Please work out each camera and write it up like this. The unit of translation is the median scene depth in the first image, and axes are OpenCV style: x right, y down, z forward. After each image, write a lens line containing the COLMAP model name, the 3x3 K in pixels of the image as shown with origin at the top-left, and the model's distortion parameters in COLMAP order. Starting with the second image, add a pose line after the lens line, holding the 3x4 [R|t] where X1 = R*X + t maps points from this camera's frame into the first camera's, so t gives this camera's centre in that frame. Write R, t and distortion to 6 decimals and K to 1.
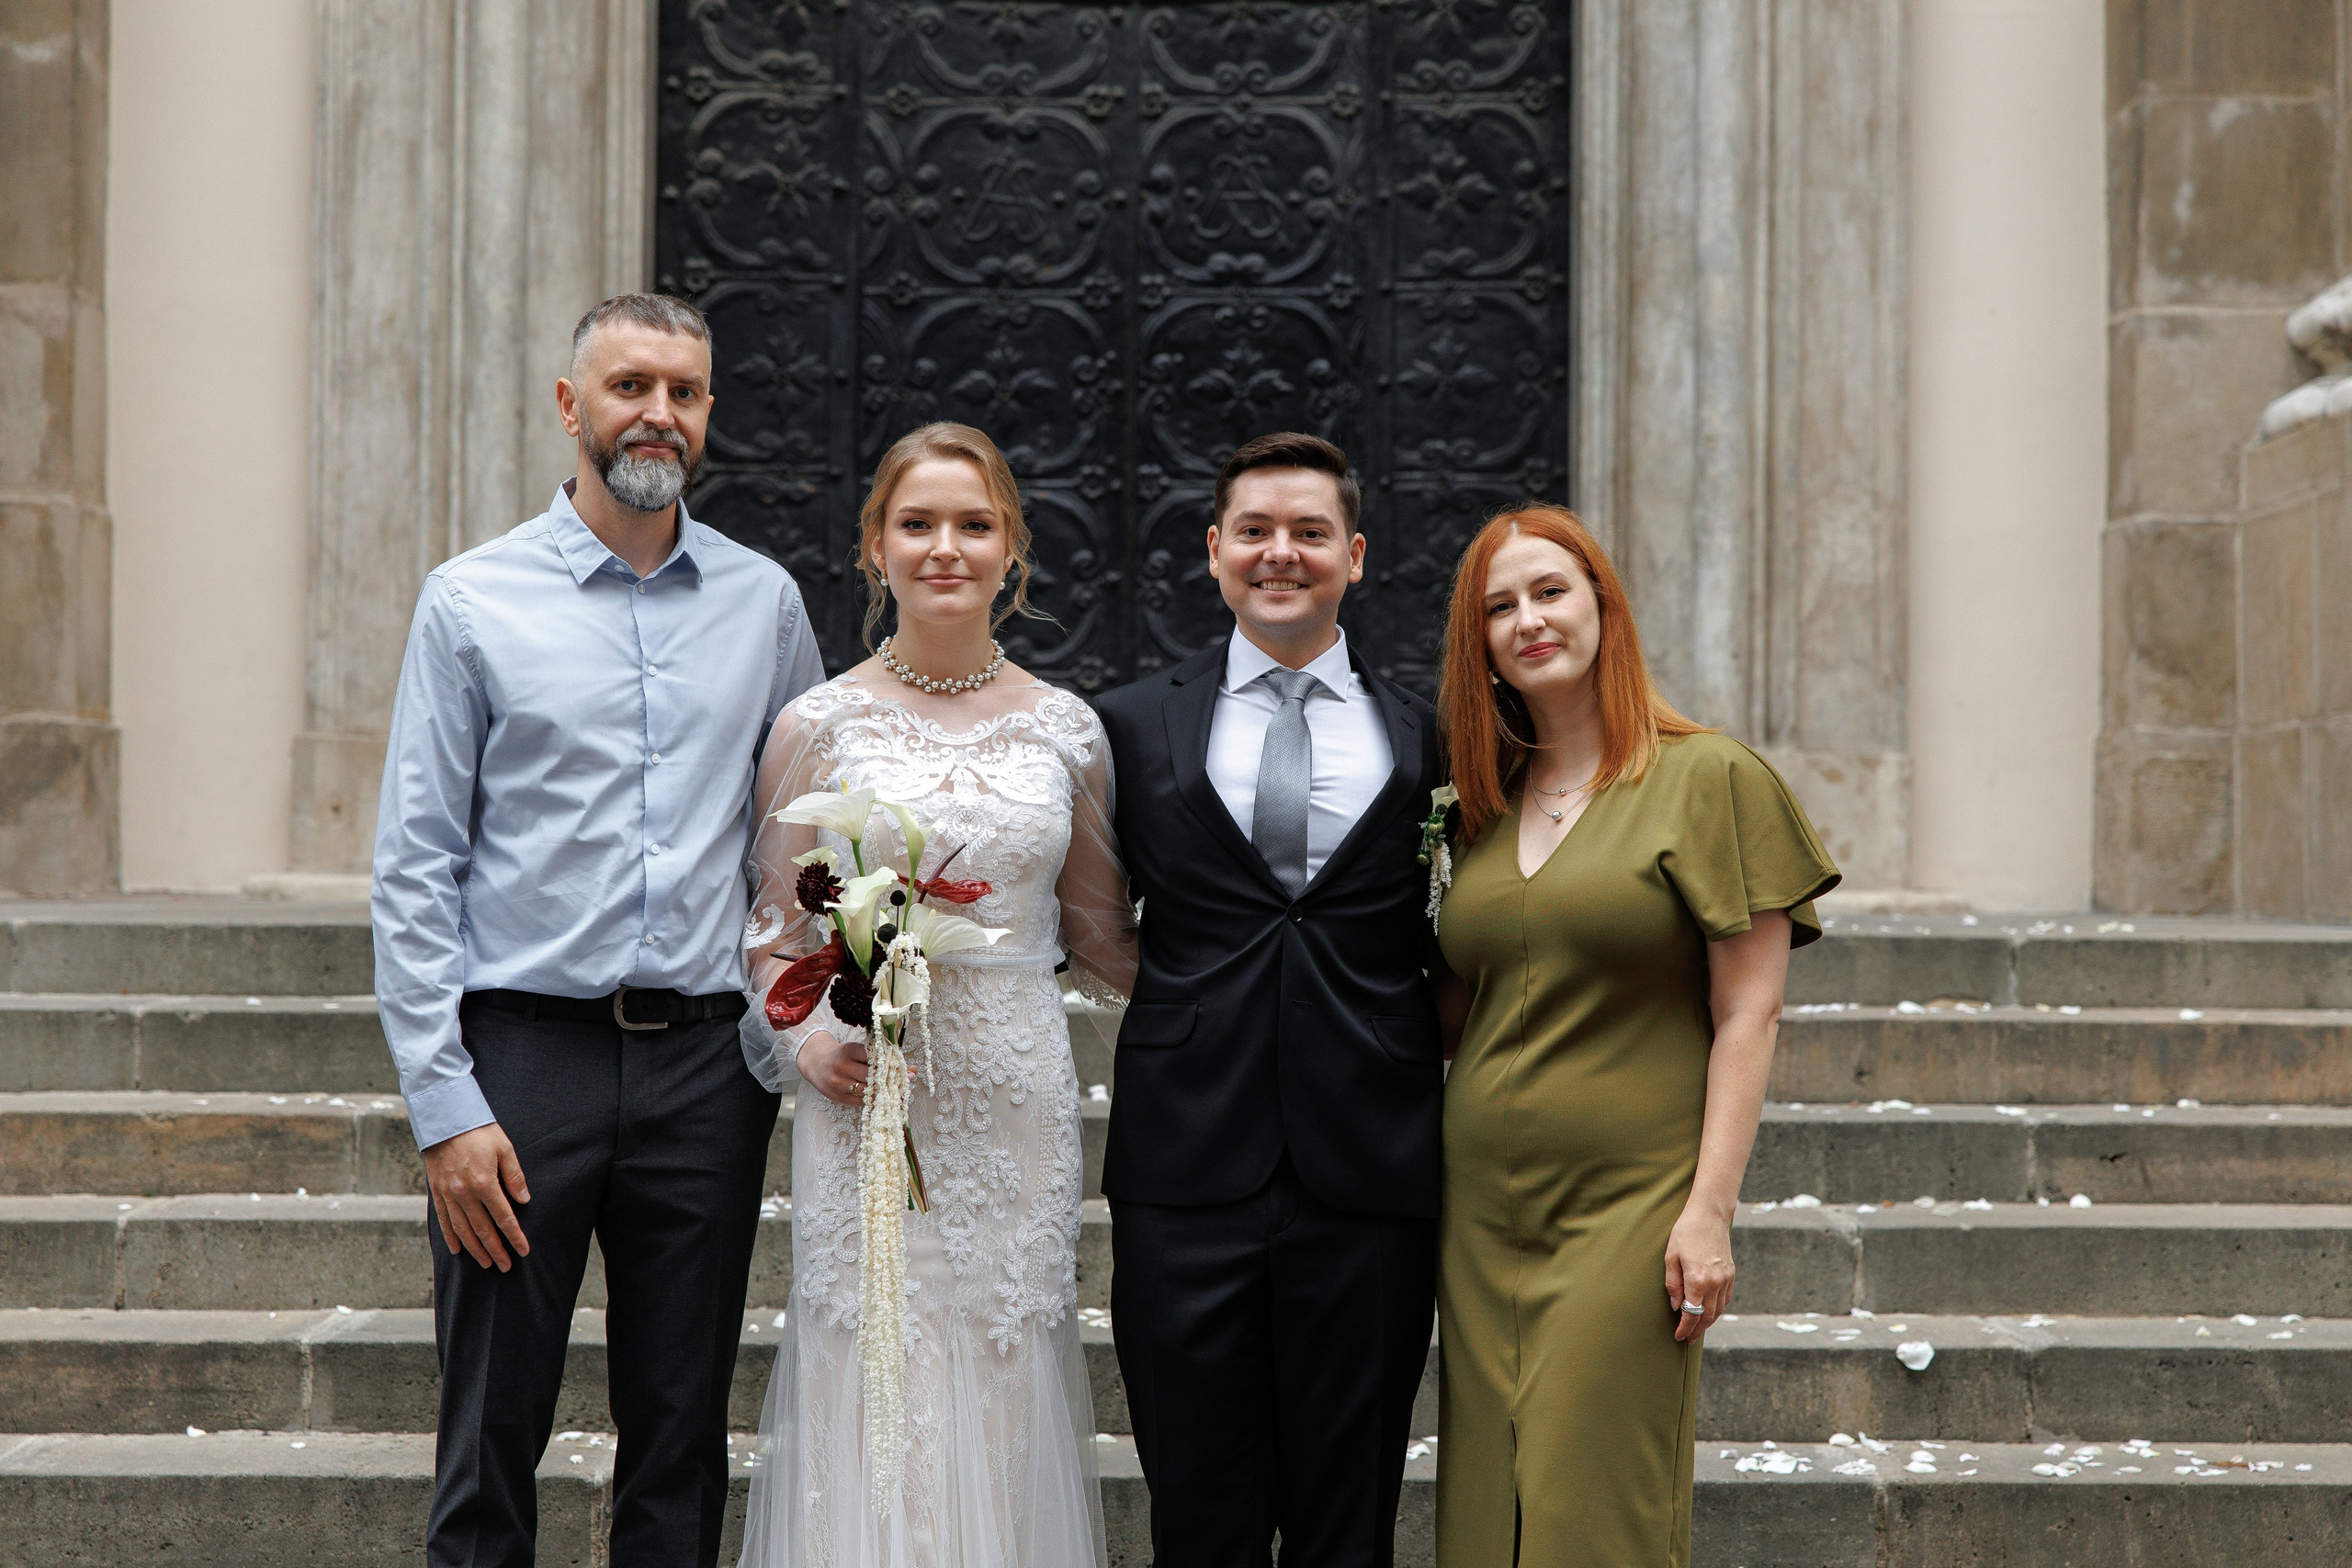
lens RADIAL K [[4545.0, 0, 1162.9], [0, 4545.0, 756.3], [0, 0, 1]] dist [0.036875, -0.068134]
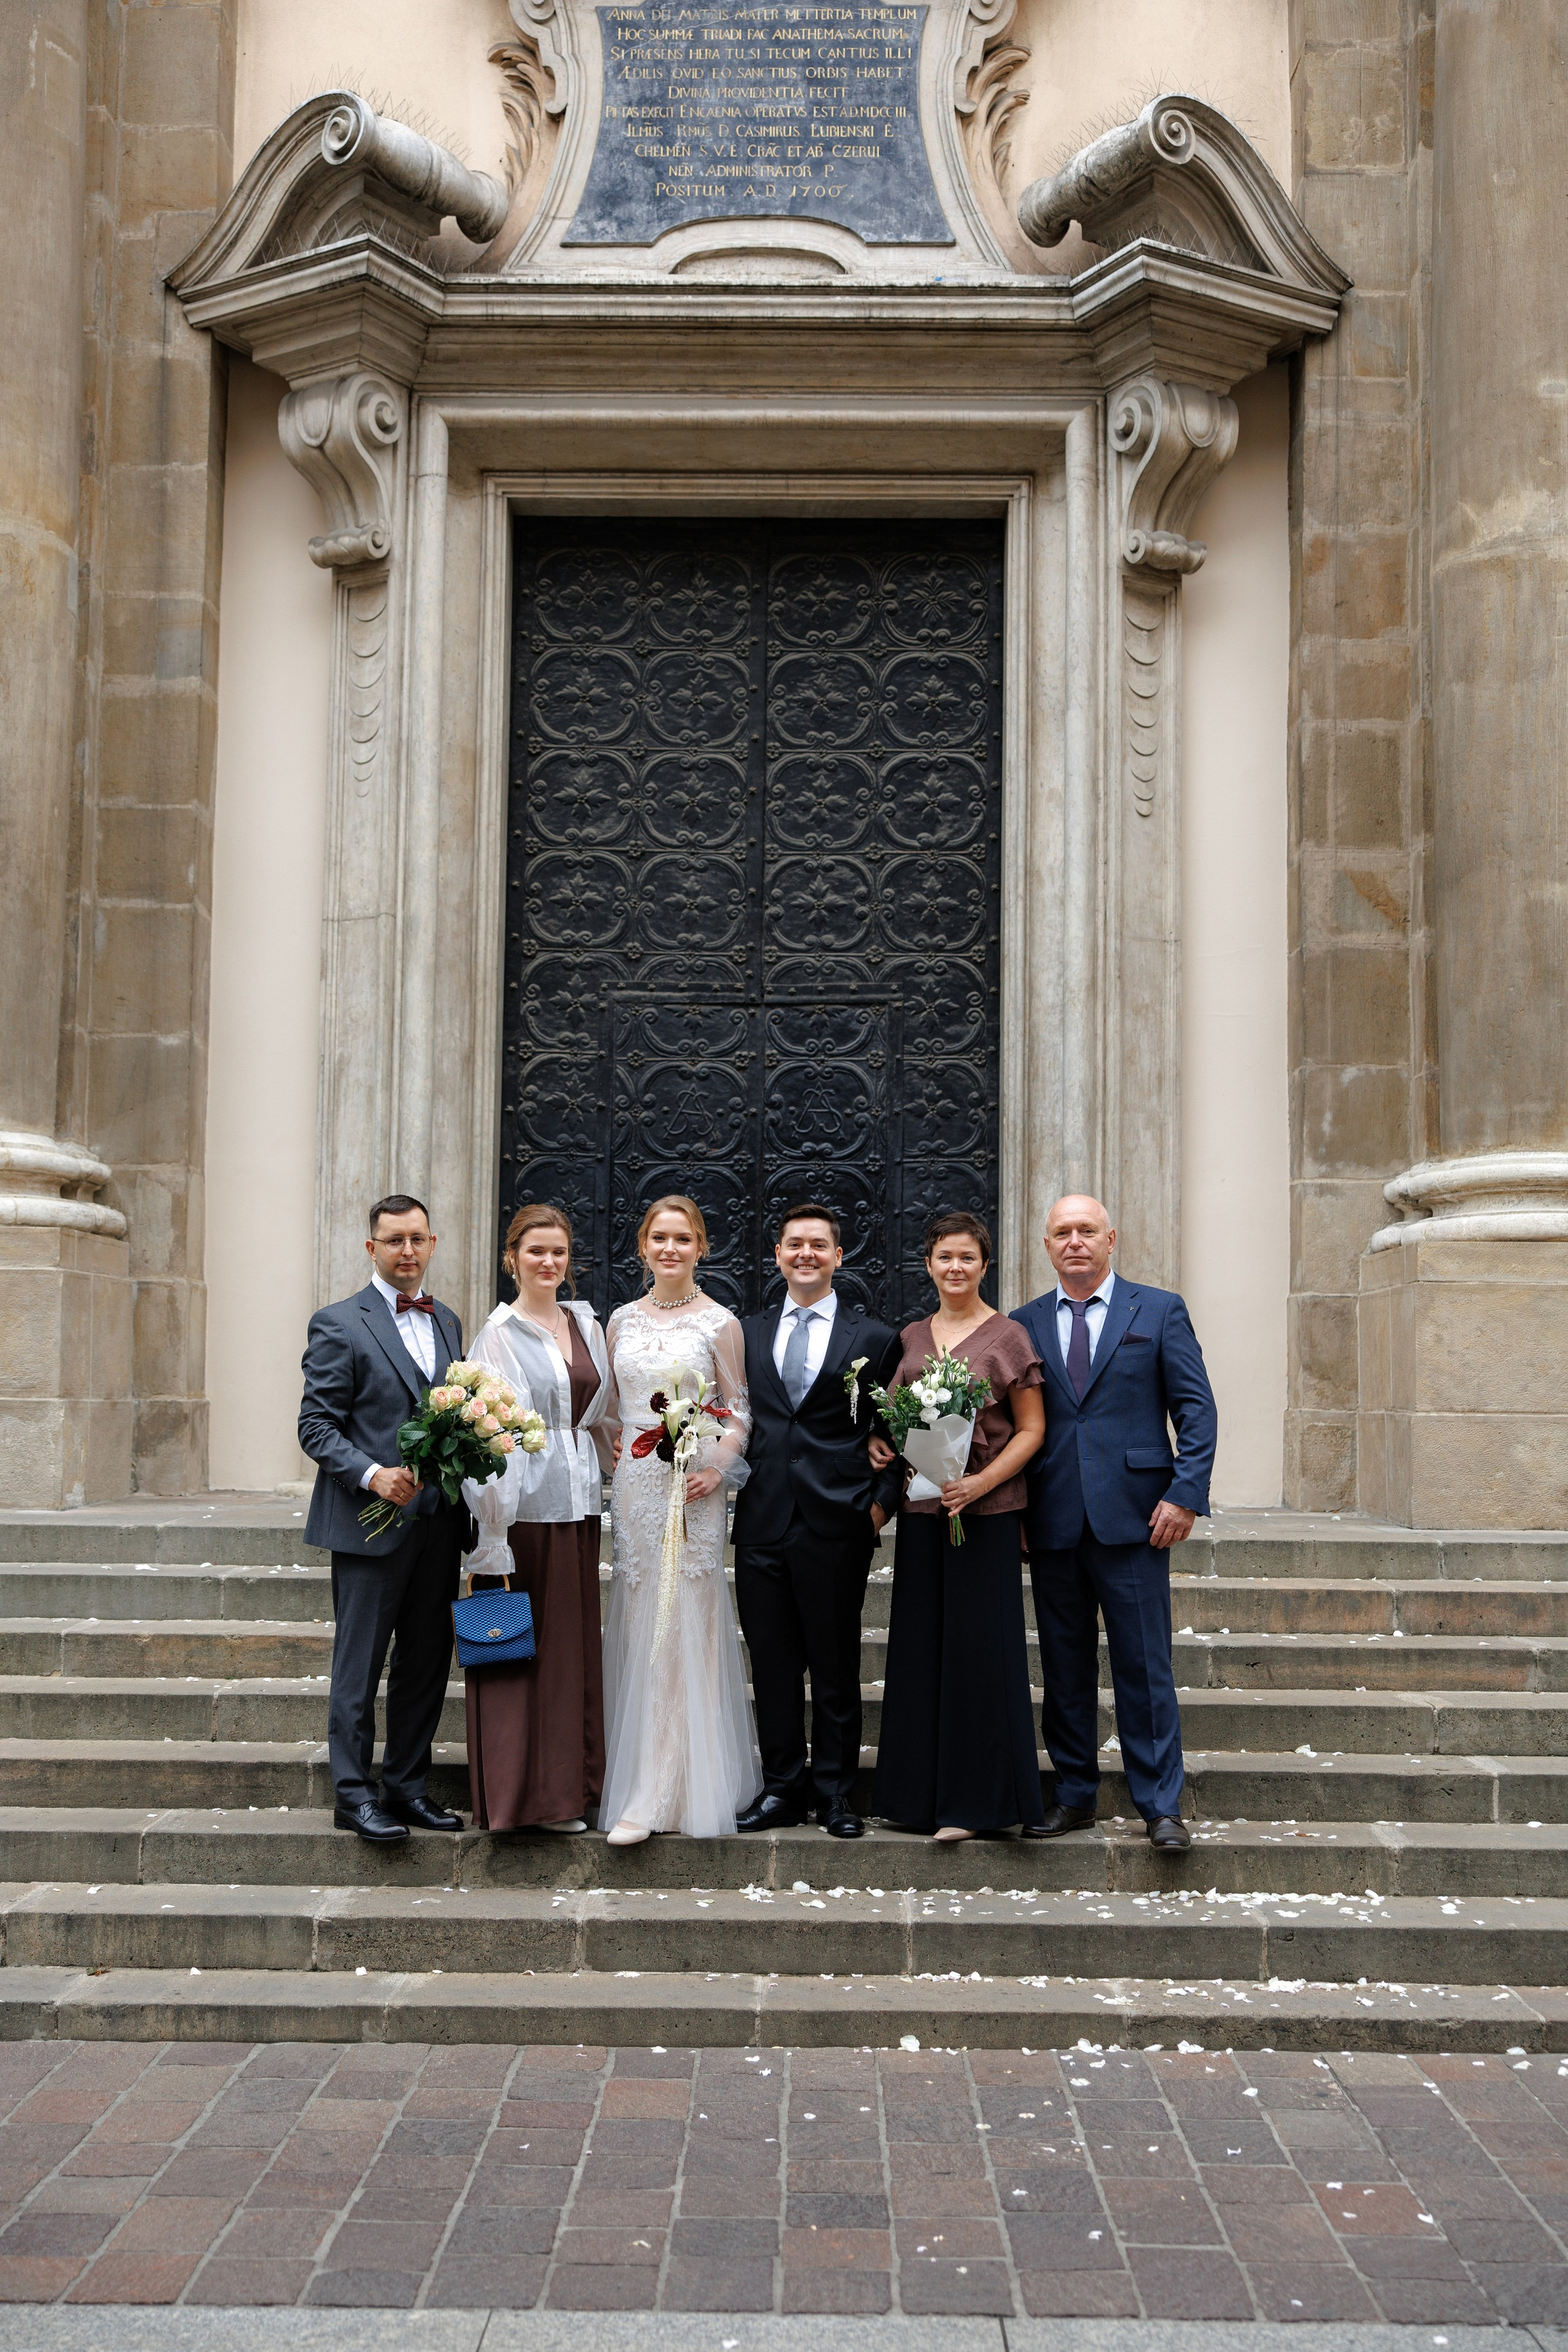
lens RADIAL K [[2840.3, 0, 768.2], [0, 2840.3, 1180.6], [0, 0, 1]] dist [0.005507, 0.013648]
pose [[0.999730, 0.002345, -0.023135, 0.023270], [-0.003435, 0.998879, -0.047210, -0.040984], [0.022998, 0.047276, 0.998617, -0.145145]]
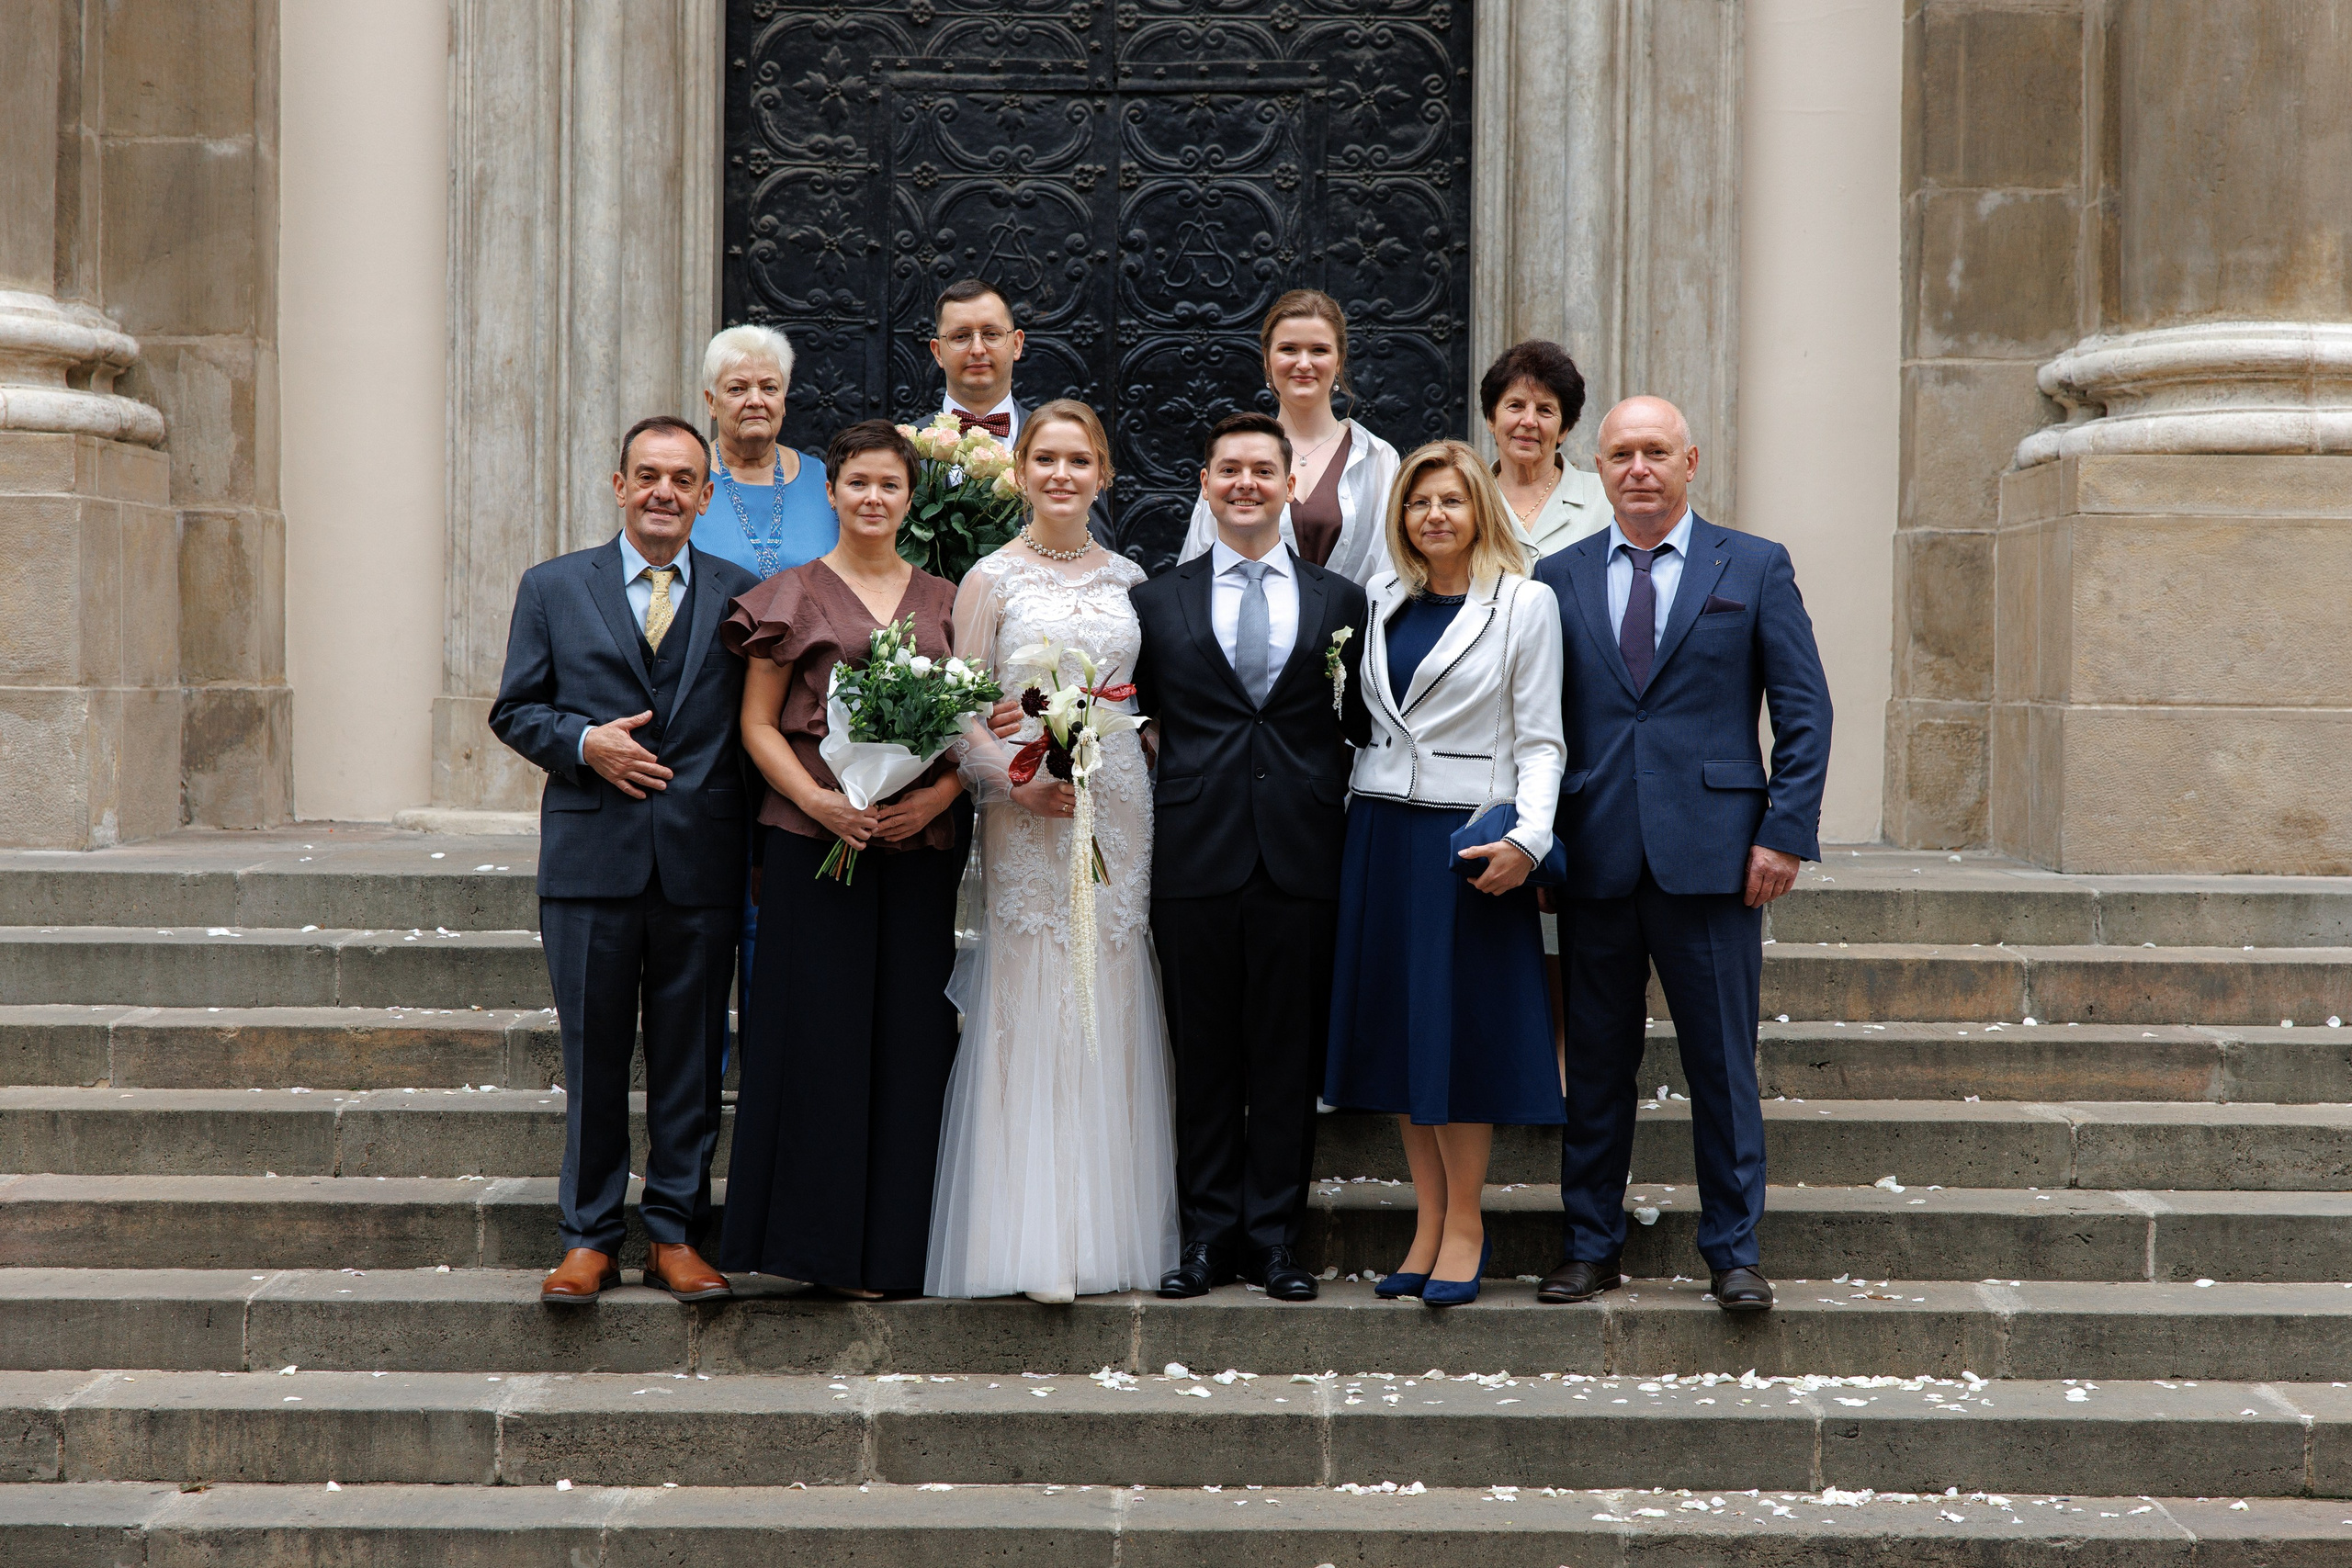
lens RADIAL K [[4610.3, 0, 1219.4], [0, 4610.3, 772.7], [0, 0, 1]] dist [0.027417, 0.054571]
pose [[0.999995, 0.003000, -0.000422, 0.023208], [-0.002975, 0.998703, 0.050828, -0.047068], [0.000574, -0.050826, 0.998707, -0.249670]]
